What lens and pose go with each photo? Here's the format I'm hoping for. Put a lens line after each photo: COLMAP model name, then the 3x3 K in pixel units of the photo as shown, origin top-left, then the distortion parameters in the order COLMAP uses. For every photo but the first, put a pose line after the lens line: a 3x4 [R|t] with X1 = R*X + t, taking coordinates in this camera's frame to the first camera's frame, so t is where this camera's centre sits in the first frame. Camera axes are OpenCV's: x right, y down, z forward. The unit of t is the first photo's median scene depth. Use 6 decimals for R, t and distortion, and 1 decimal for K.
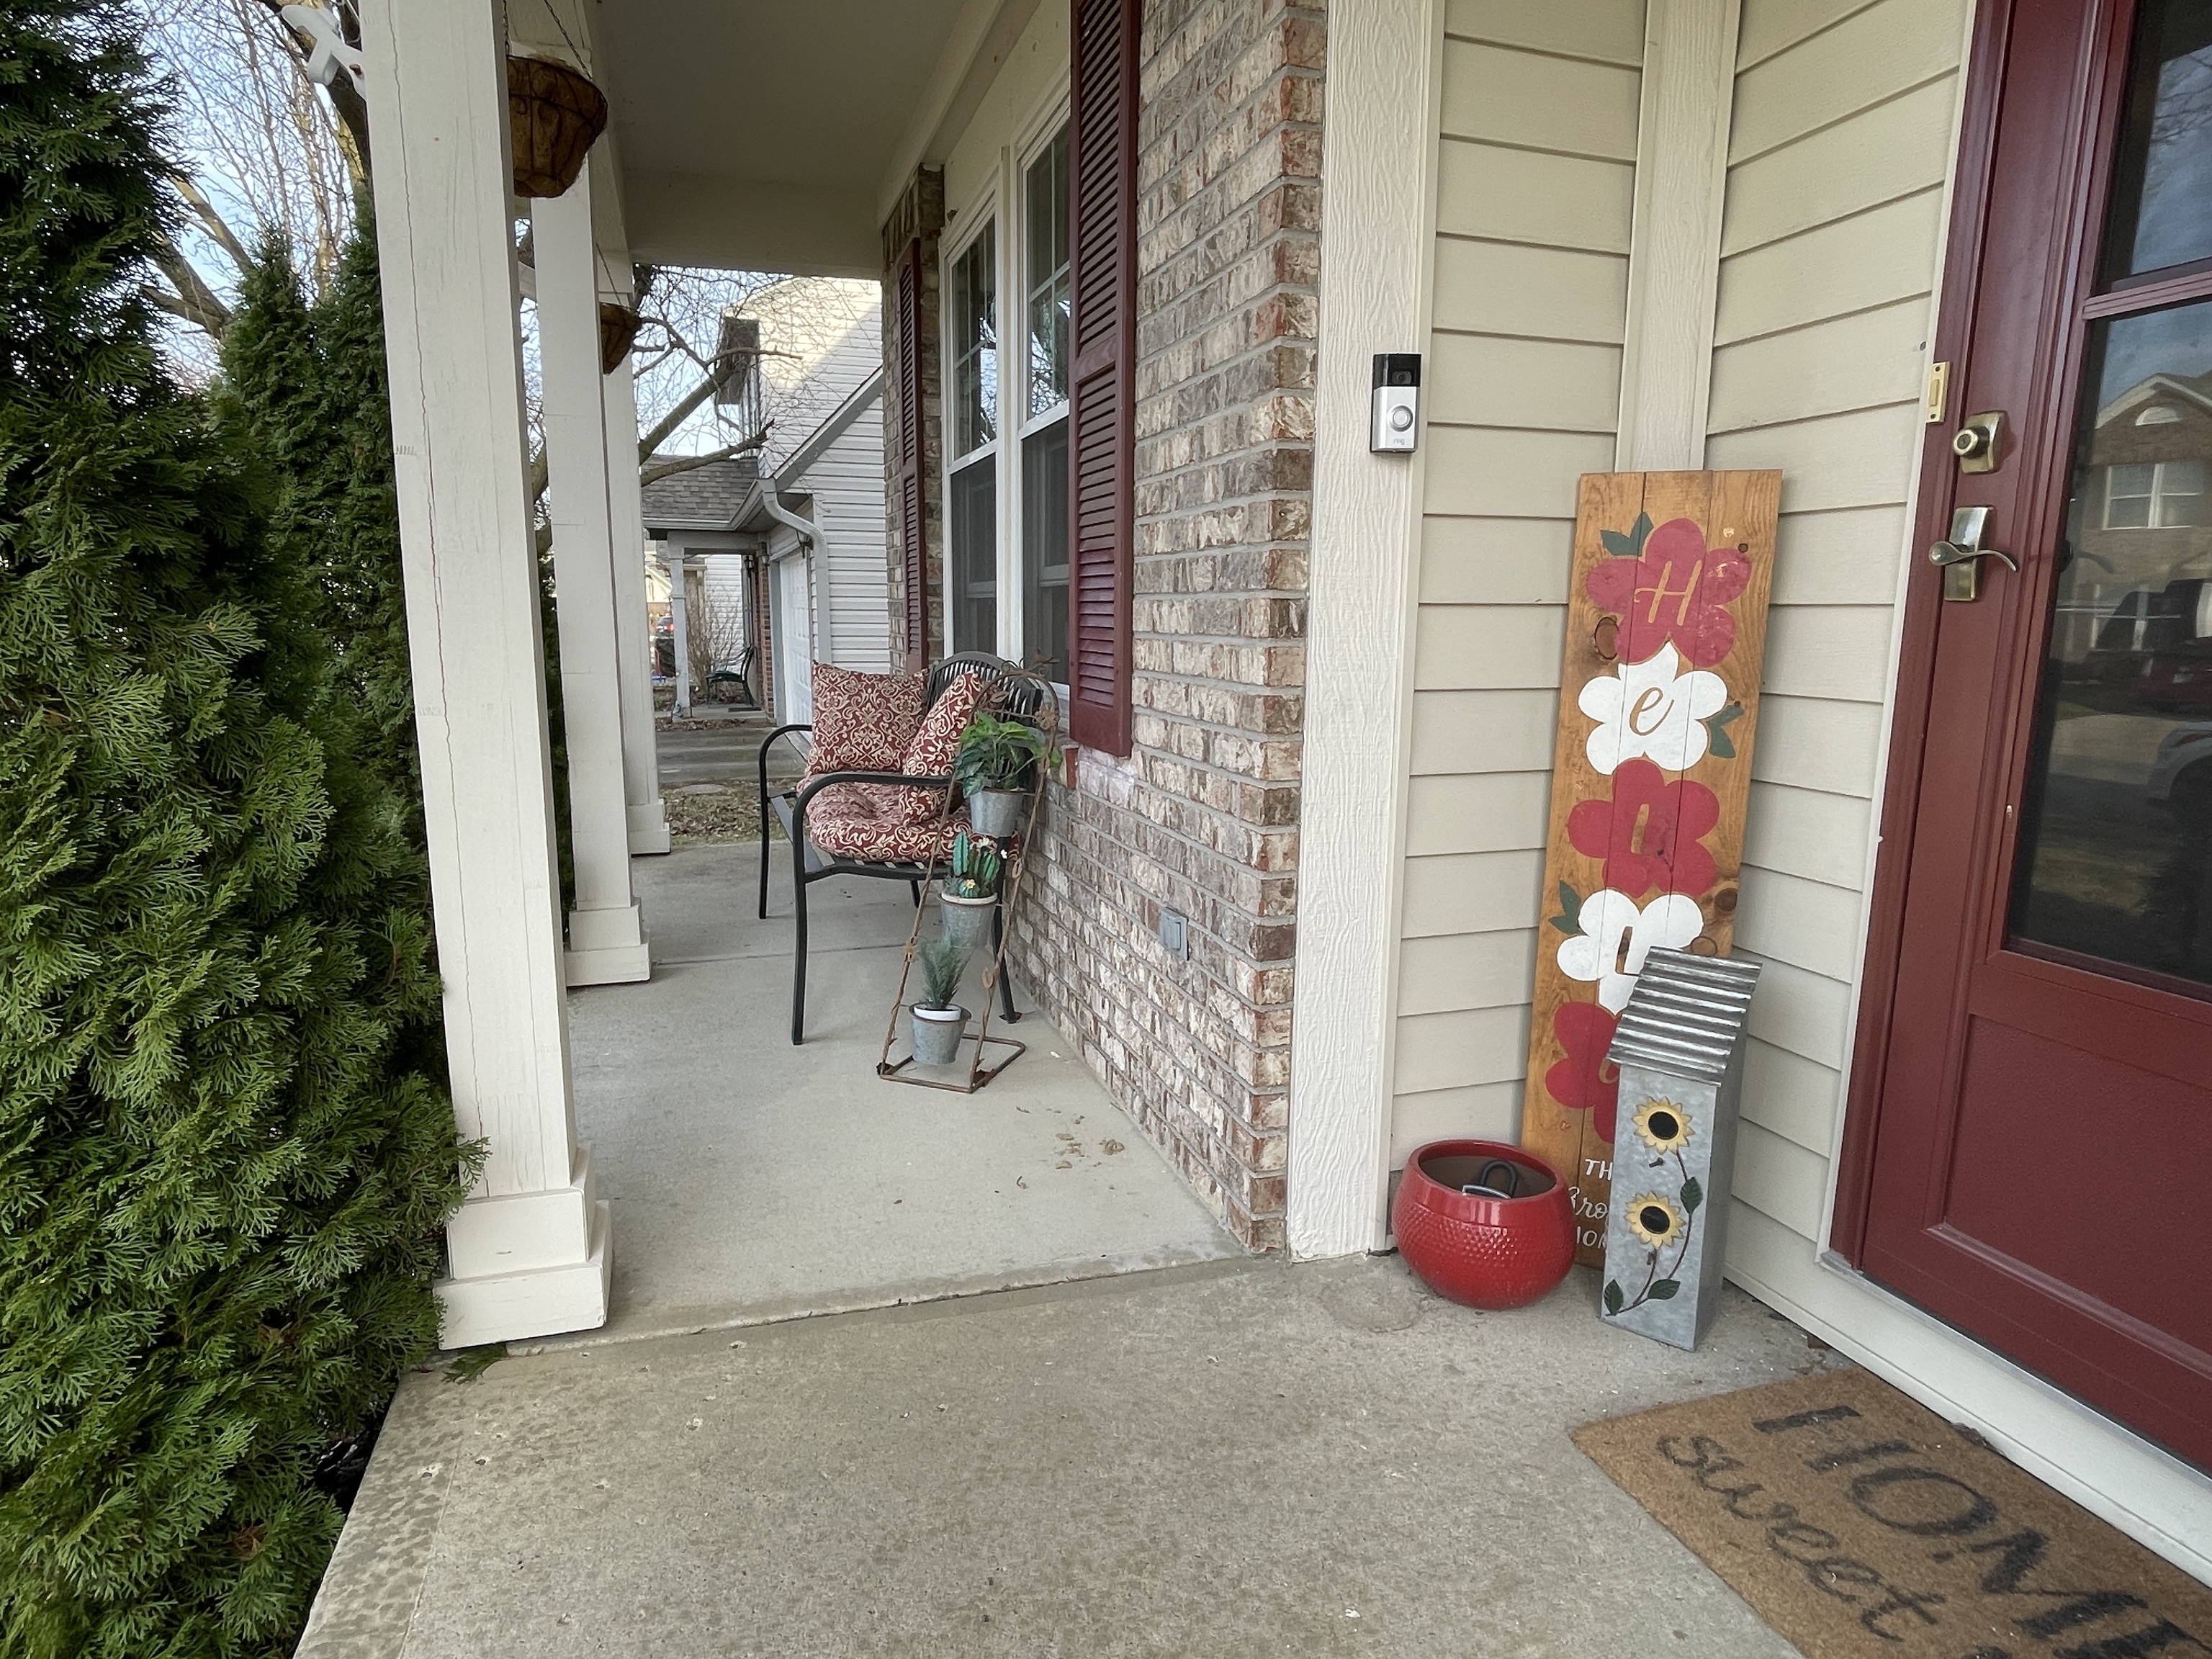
lens RADIAL K [[1261.6, 0, 1108.3], [0, 1261.6, 836.5], [0, 0, 1]] dist [0.001400, -0.001492]
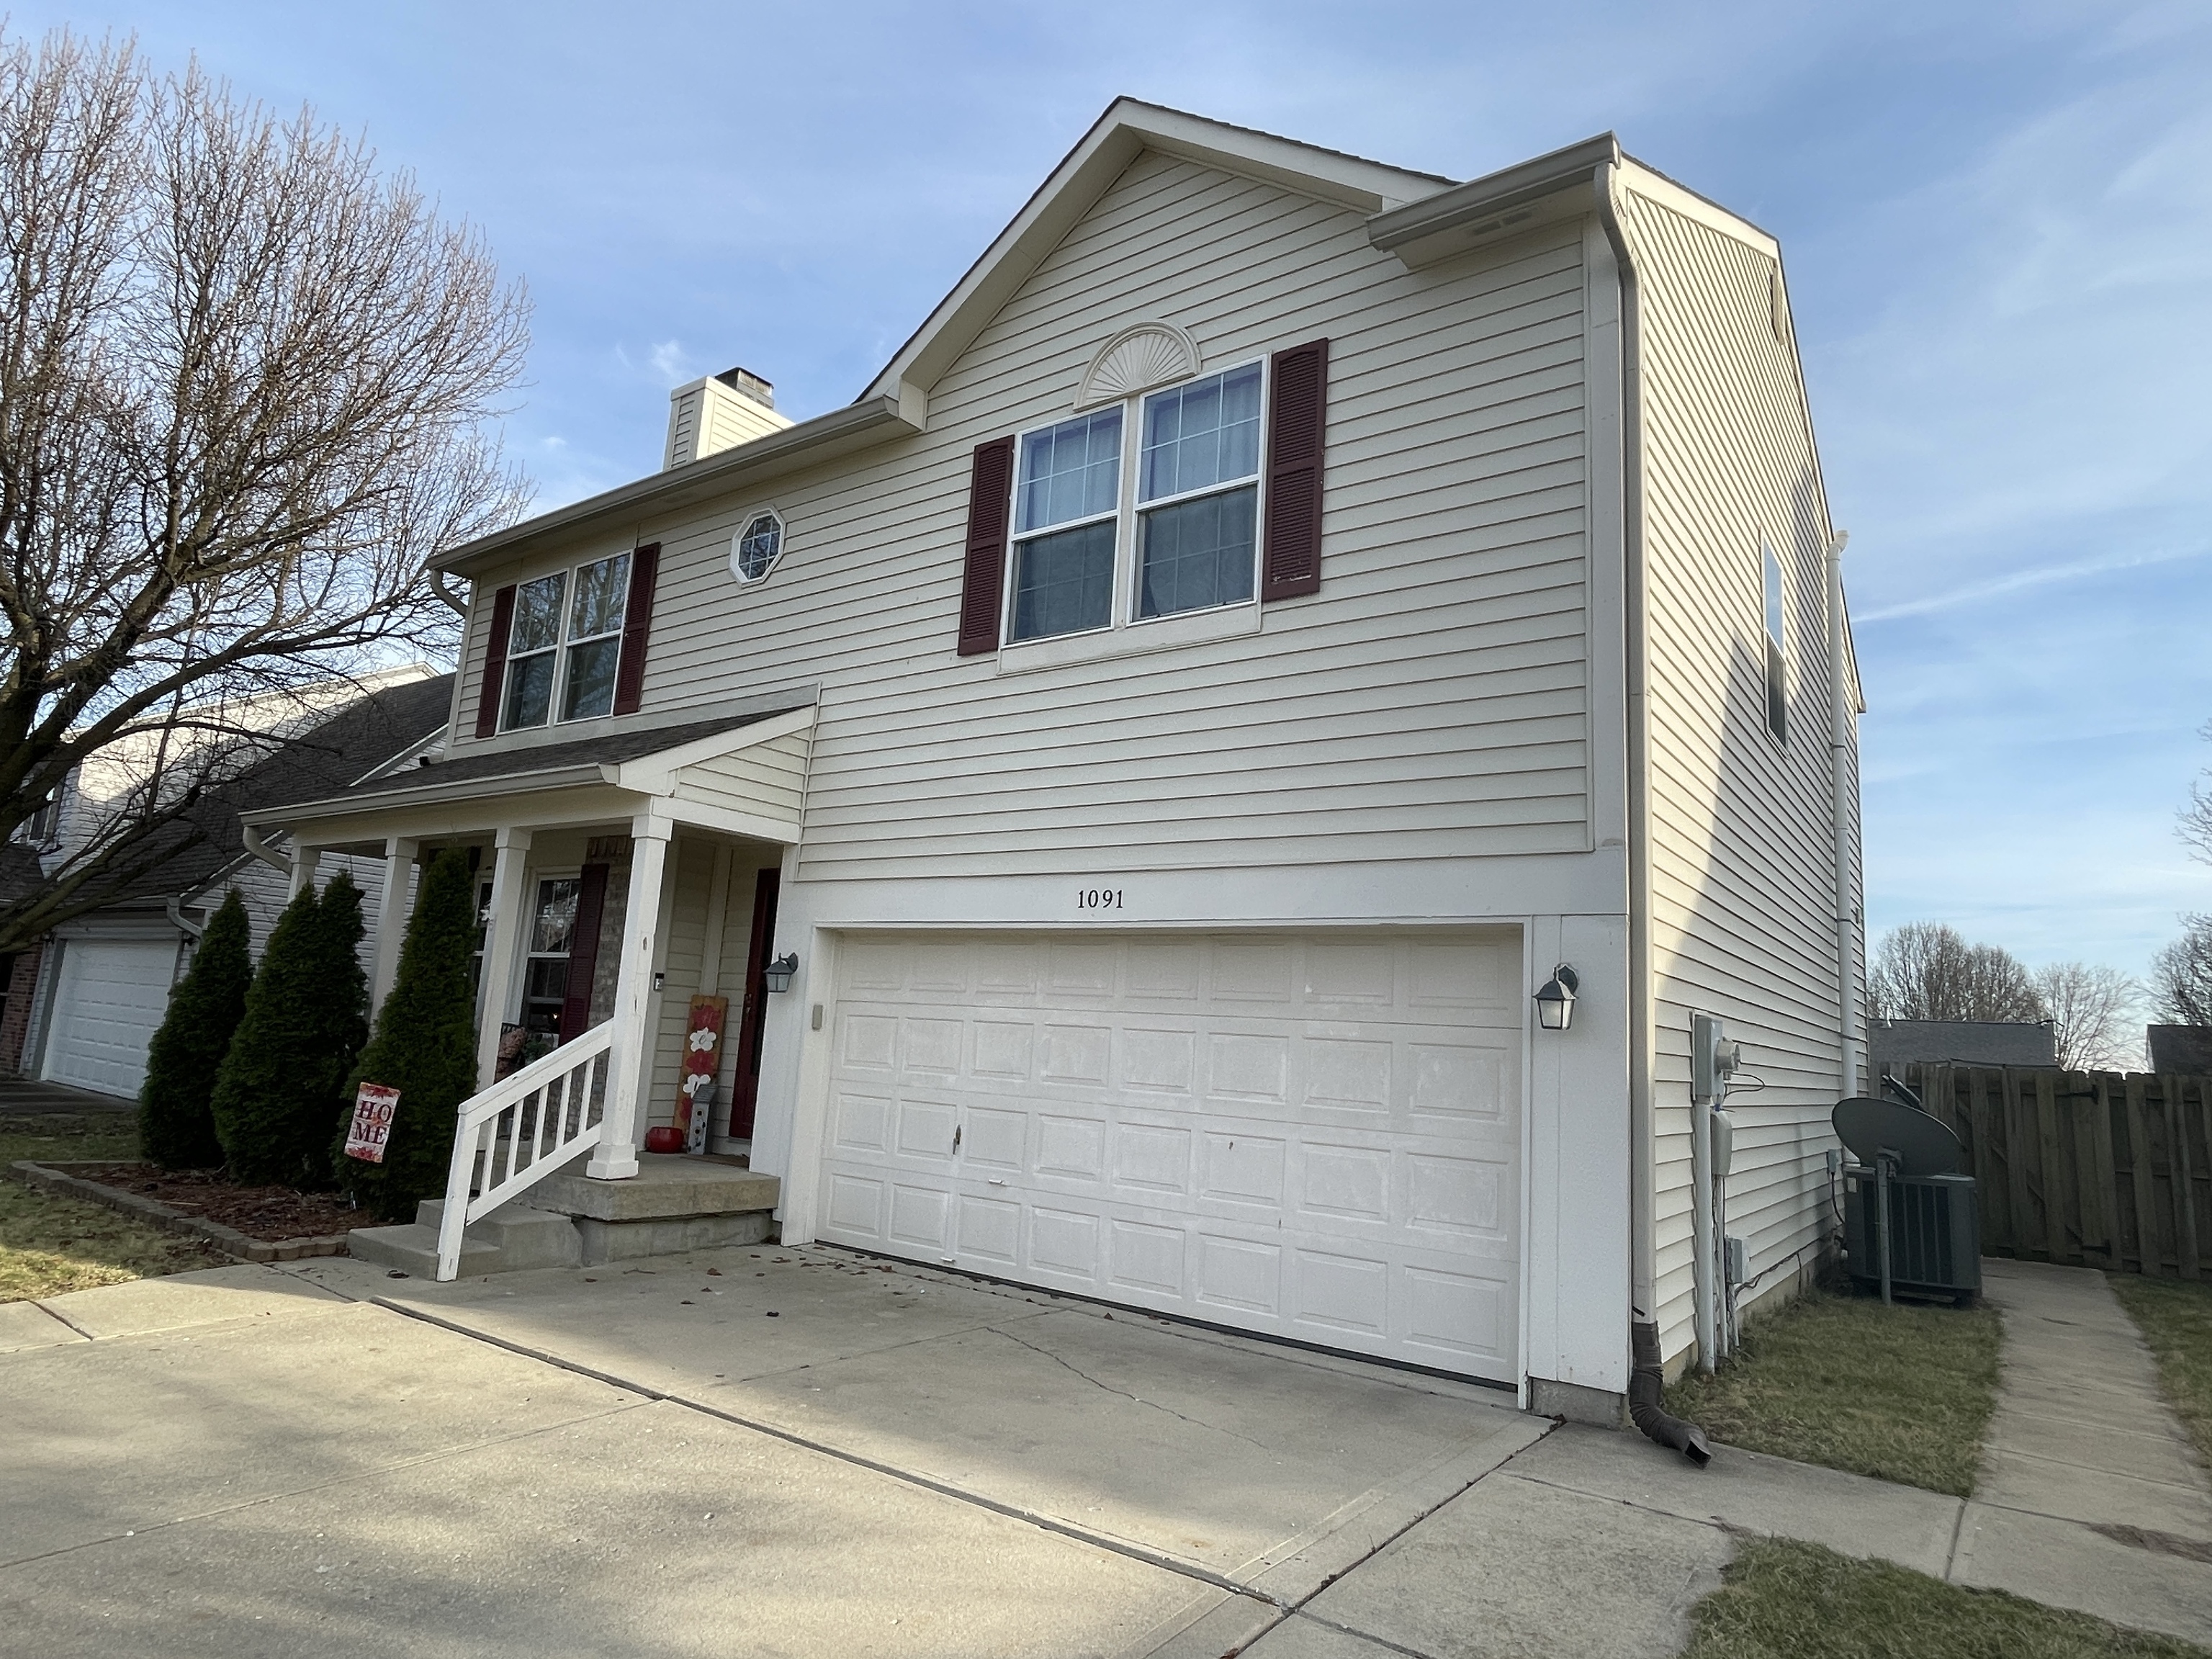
lens RADIAL K [[1261.6, 0, 1122.8], [0, 1261.6, 831.2], [0, 0, 1]] dist [0.001400, -0.001492]
pose [[0.805520, 0.141134, 0.575516, -1.336210], [0.051116, 0.951053, -0.304772, 0.781177], [-0.590360, 0.274918, 0.758878, -4.347551]]
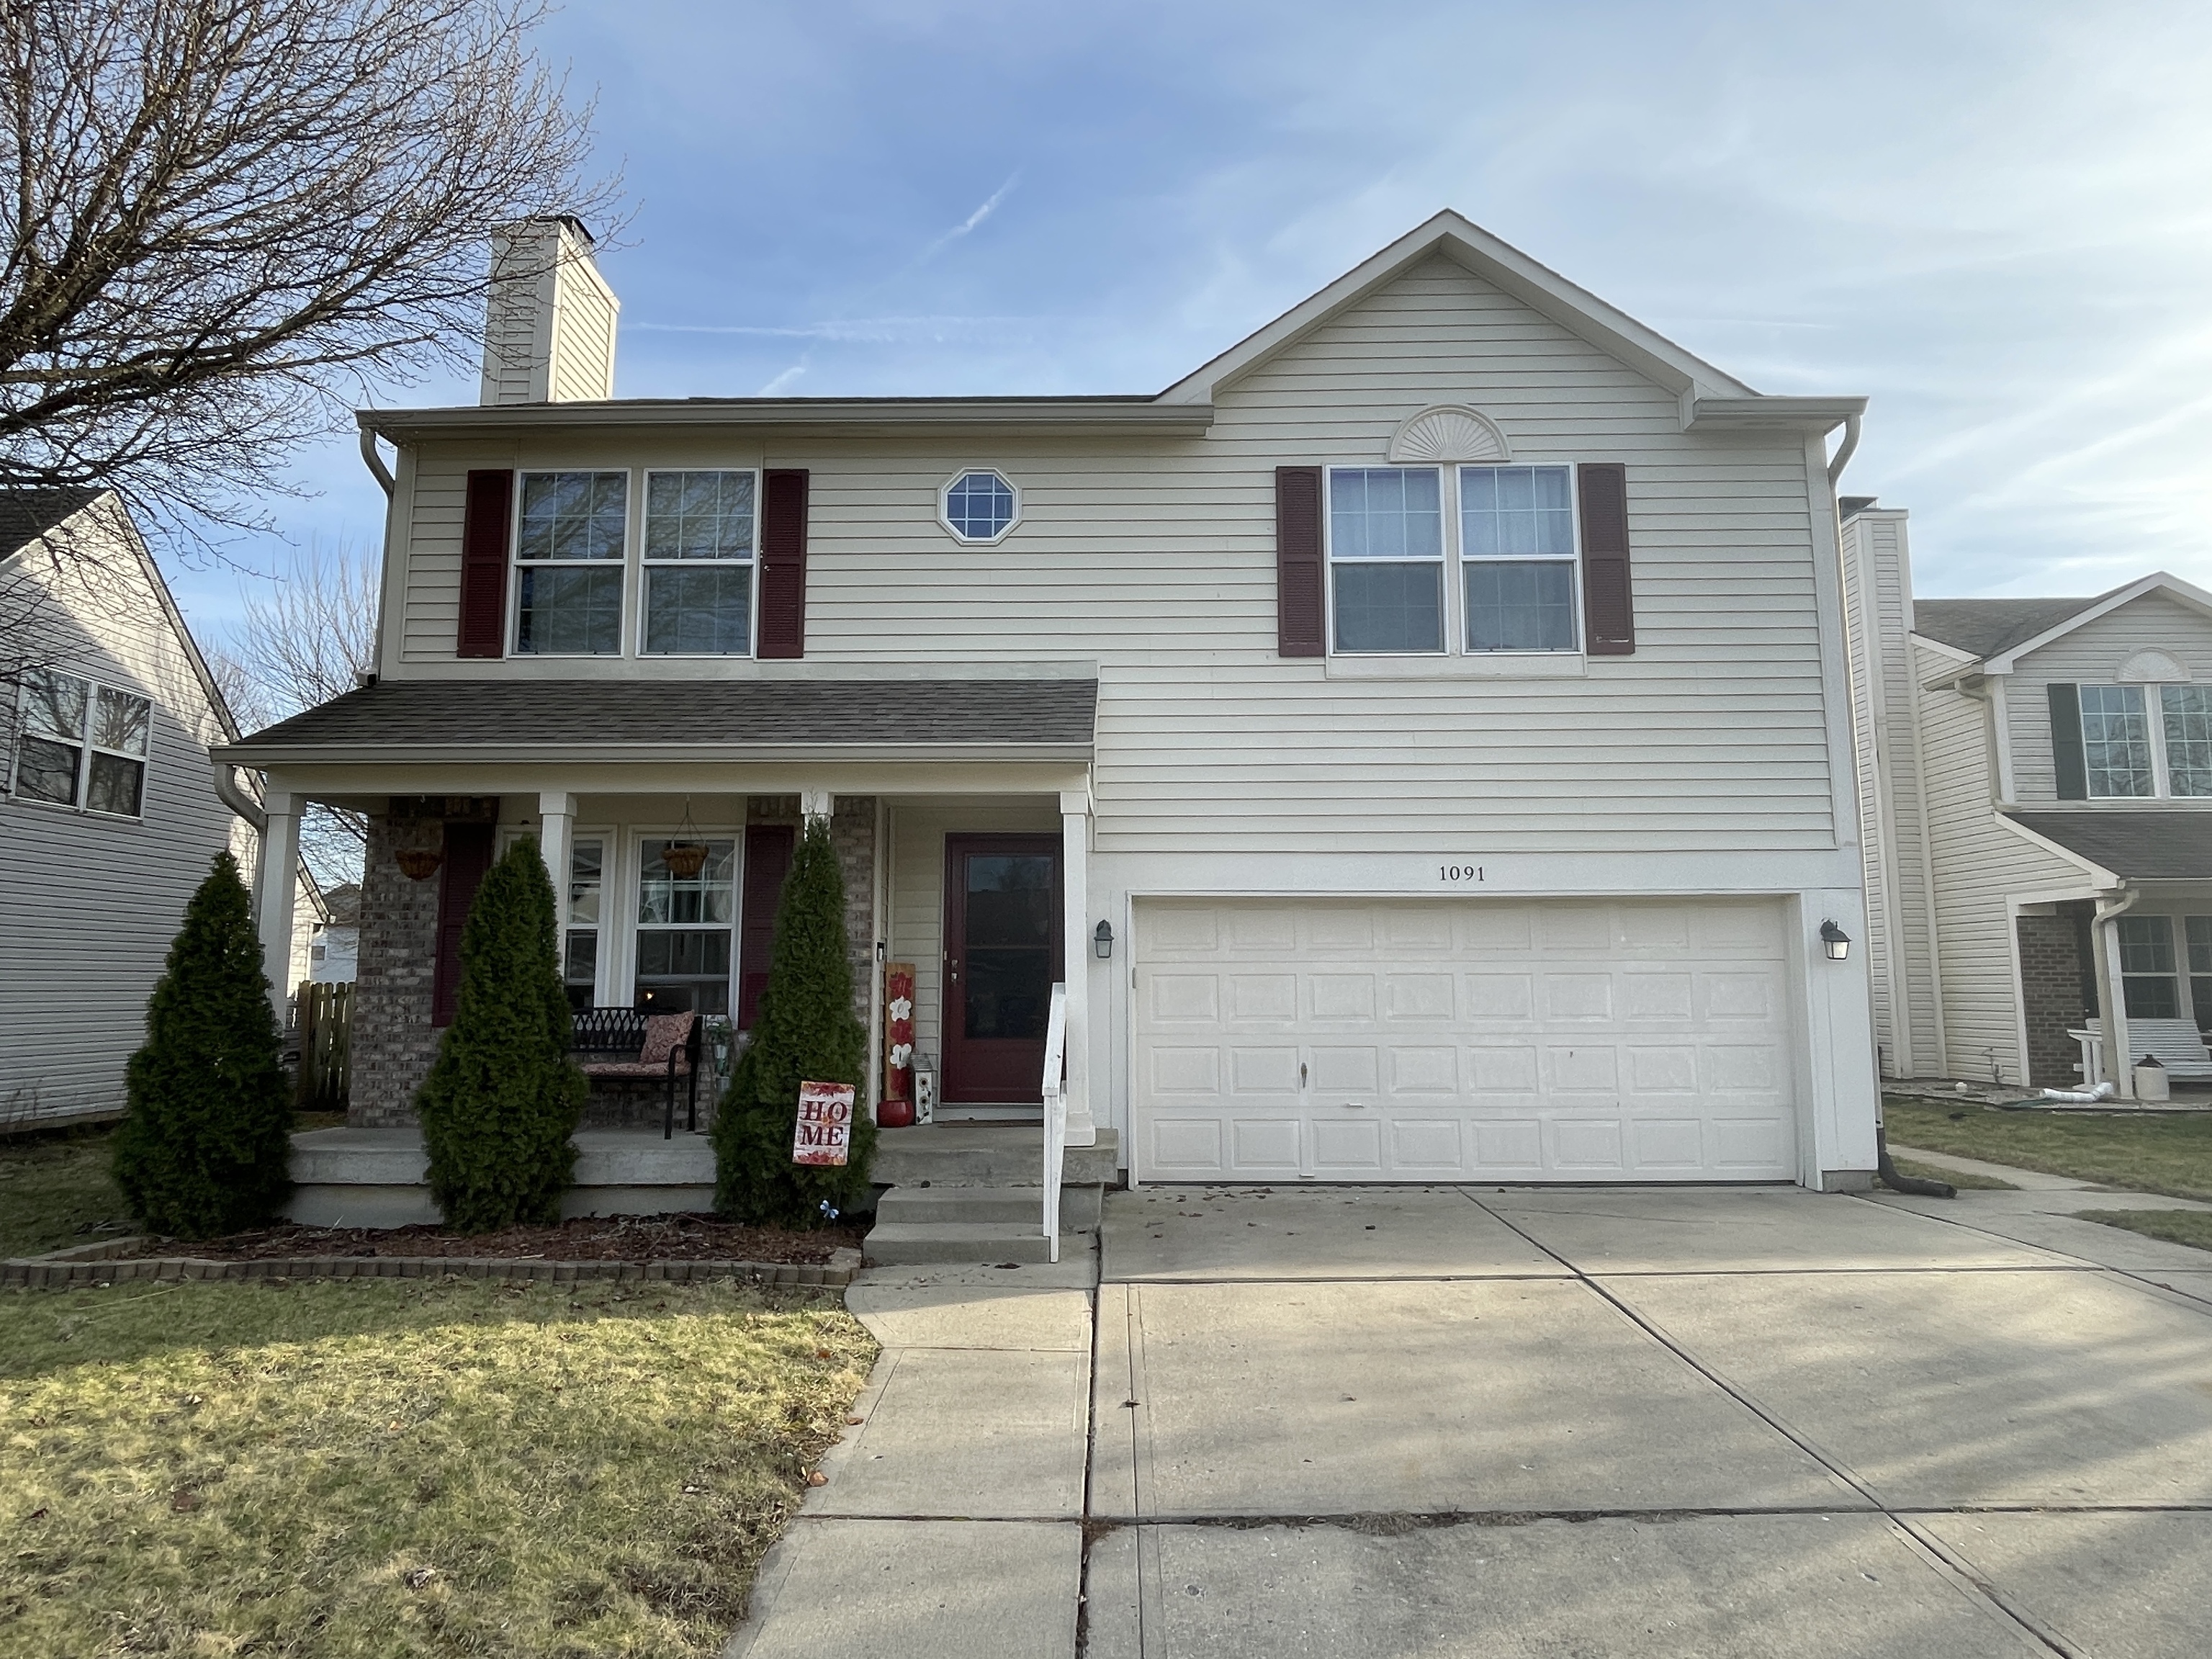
lens RADIAL K [[1281.8, 0, 1102.4], [0, 1281.8, 827.6], [0, 0, 1]] dist [-0.008504, -0.002567]
pose [[0.325653, 0.106937, 0.939422, -4.321852], [0.173721, 0.969901, -0.170627, 0.222929], [-0.929393, 0.218763, 0.297274, -1.495603]]
